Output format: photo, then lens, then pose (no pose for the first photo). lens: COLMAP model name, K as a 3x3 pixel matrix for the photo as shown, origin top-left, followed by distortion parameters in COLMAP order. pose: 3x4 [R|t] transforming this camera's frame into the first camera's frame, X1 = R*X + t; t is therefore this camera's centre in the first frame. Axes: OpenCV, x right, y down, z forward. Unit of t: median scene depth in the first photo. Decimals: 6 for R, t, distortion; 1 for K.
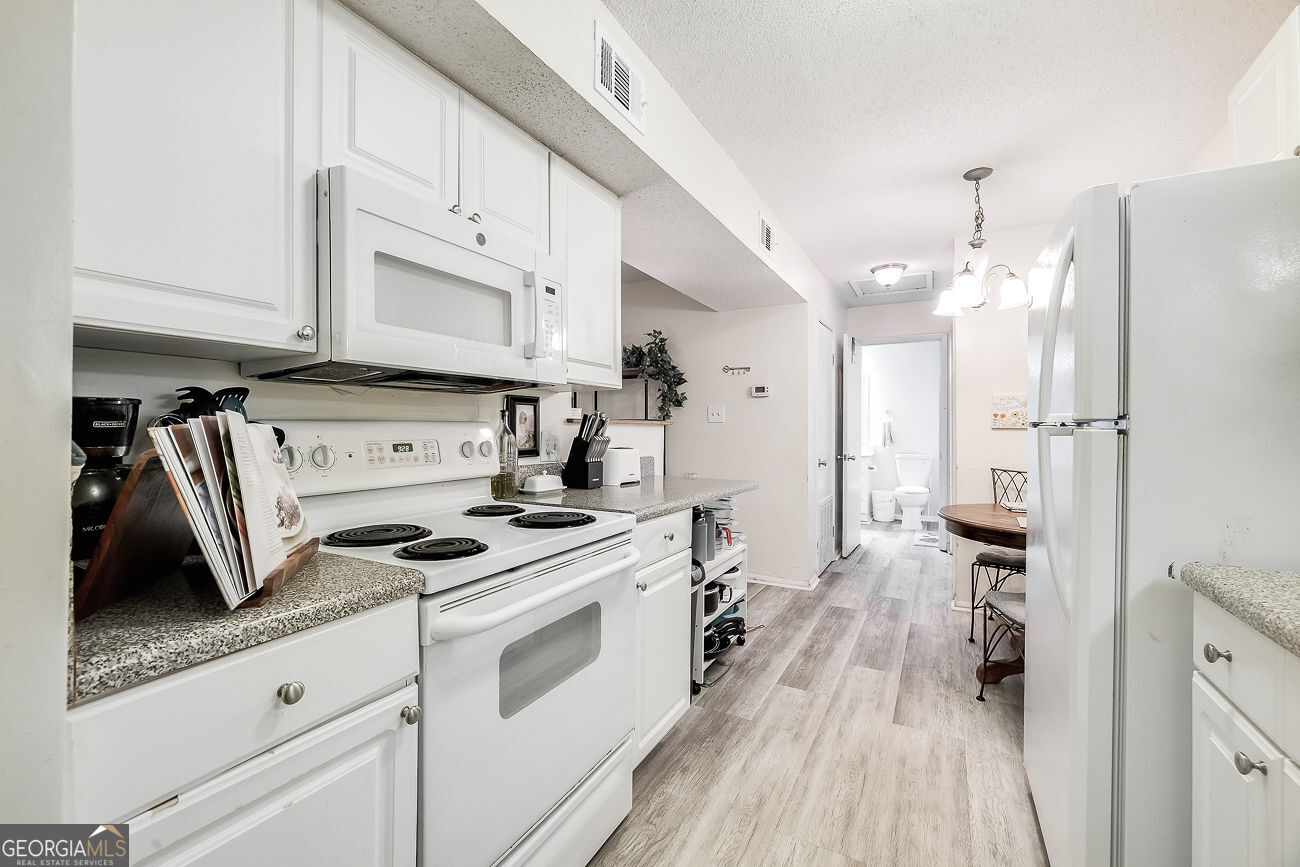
lens RADIAL K [[545.7, 0, 650.0], [0, 545.7, 433.5], [0, 0, 1]] dist [0.002119, 0.000070]
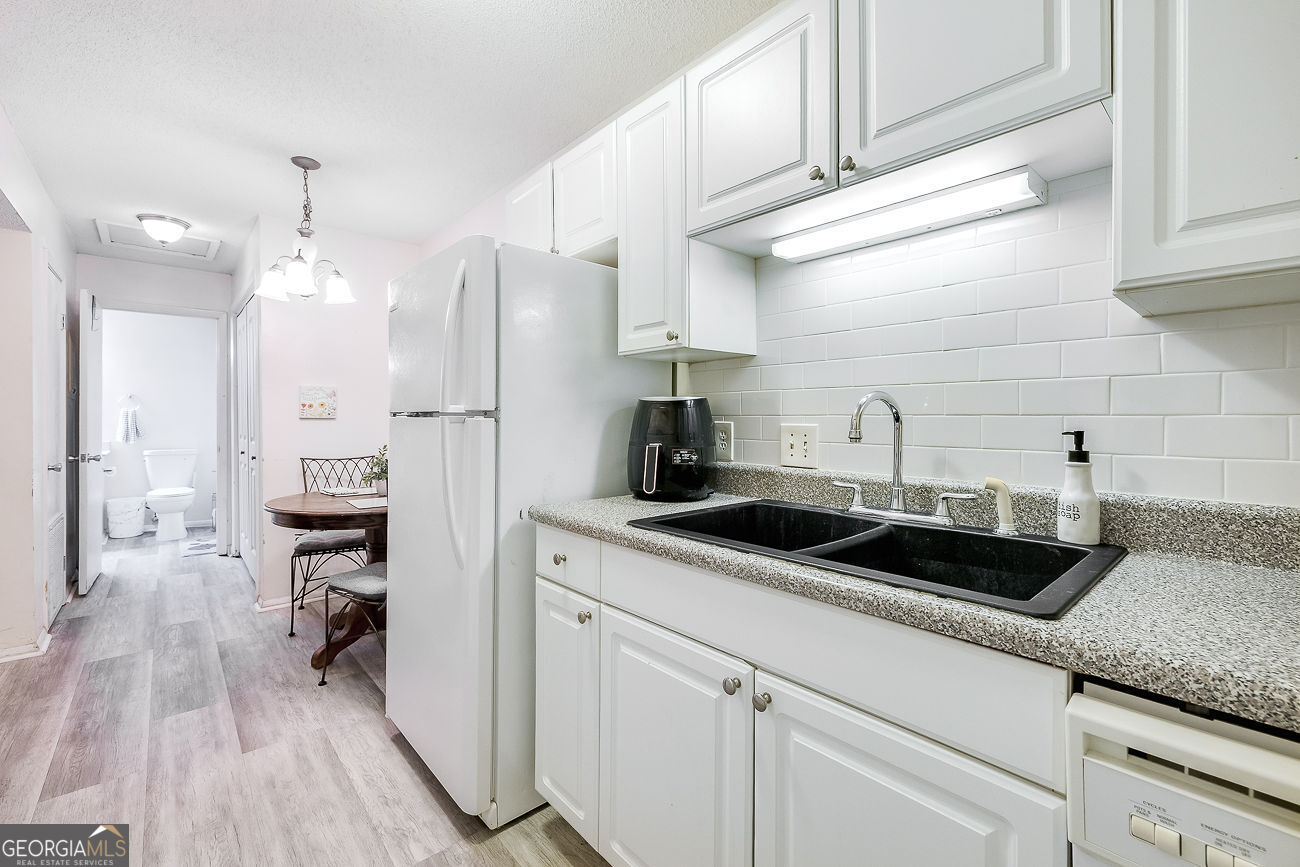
lens RADIAL K [[550.4, 0, 645.9], [0, 550.4, 424.5], [0, 0, 1]] dist [-0.000675, -0.000092]
pose [[0.346023, -0.009966, 0.938173, -0.113104], [0.009124, 0.999932, 0.007257, 0.000905], [-0.938182, 0.006048, 0.346090, 0.061010]]
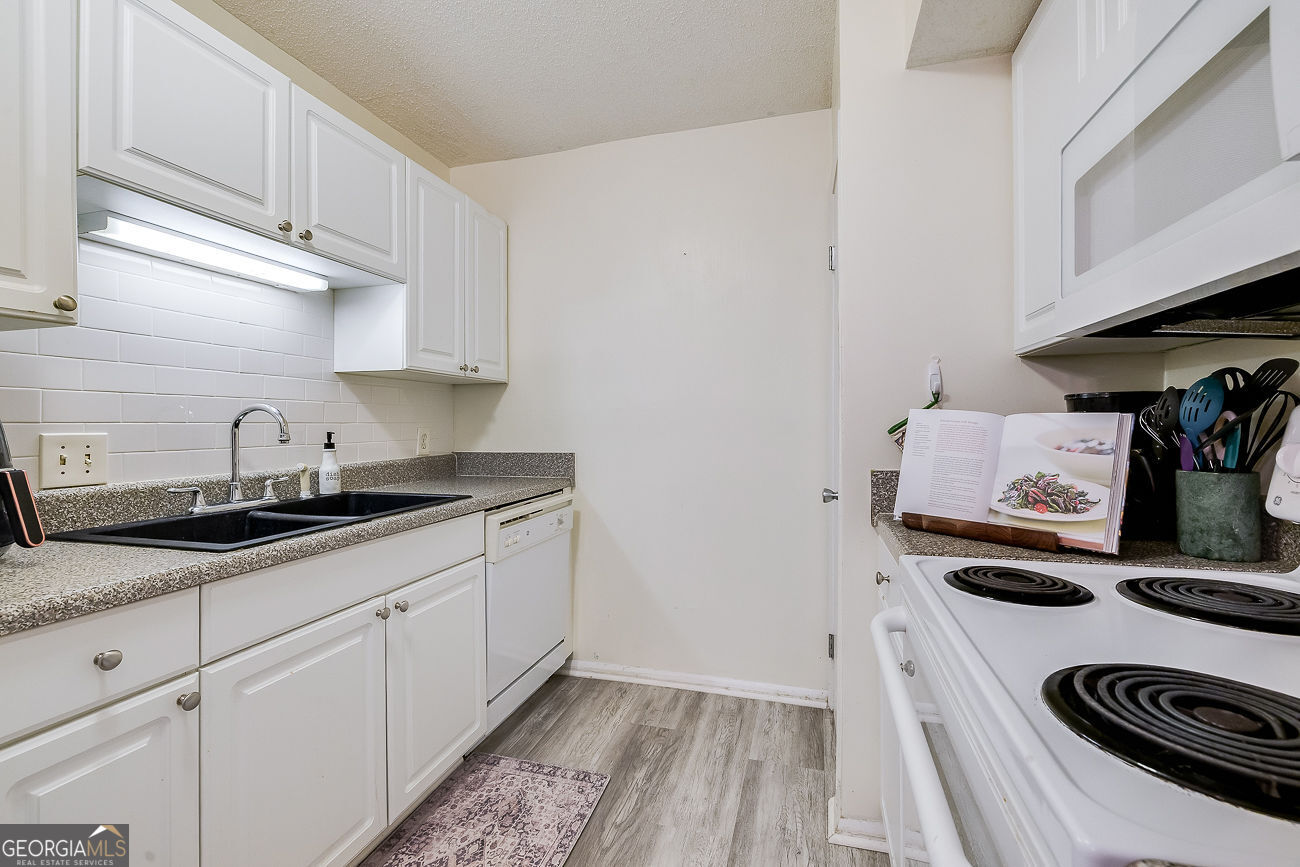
lens RADIAL K [[550.4, 0, 645.9], [0, 550.4, 424.5], [0, 0, 1]] dist [-0.000675, -0.000092]
pose [[-0.979242, 0.002827, -0.202677, 0.100868], [0.000210, 0.999916, 0.012935, -0.006916], [0.202697, 0.012624, -0.979160, 0.663801]]
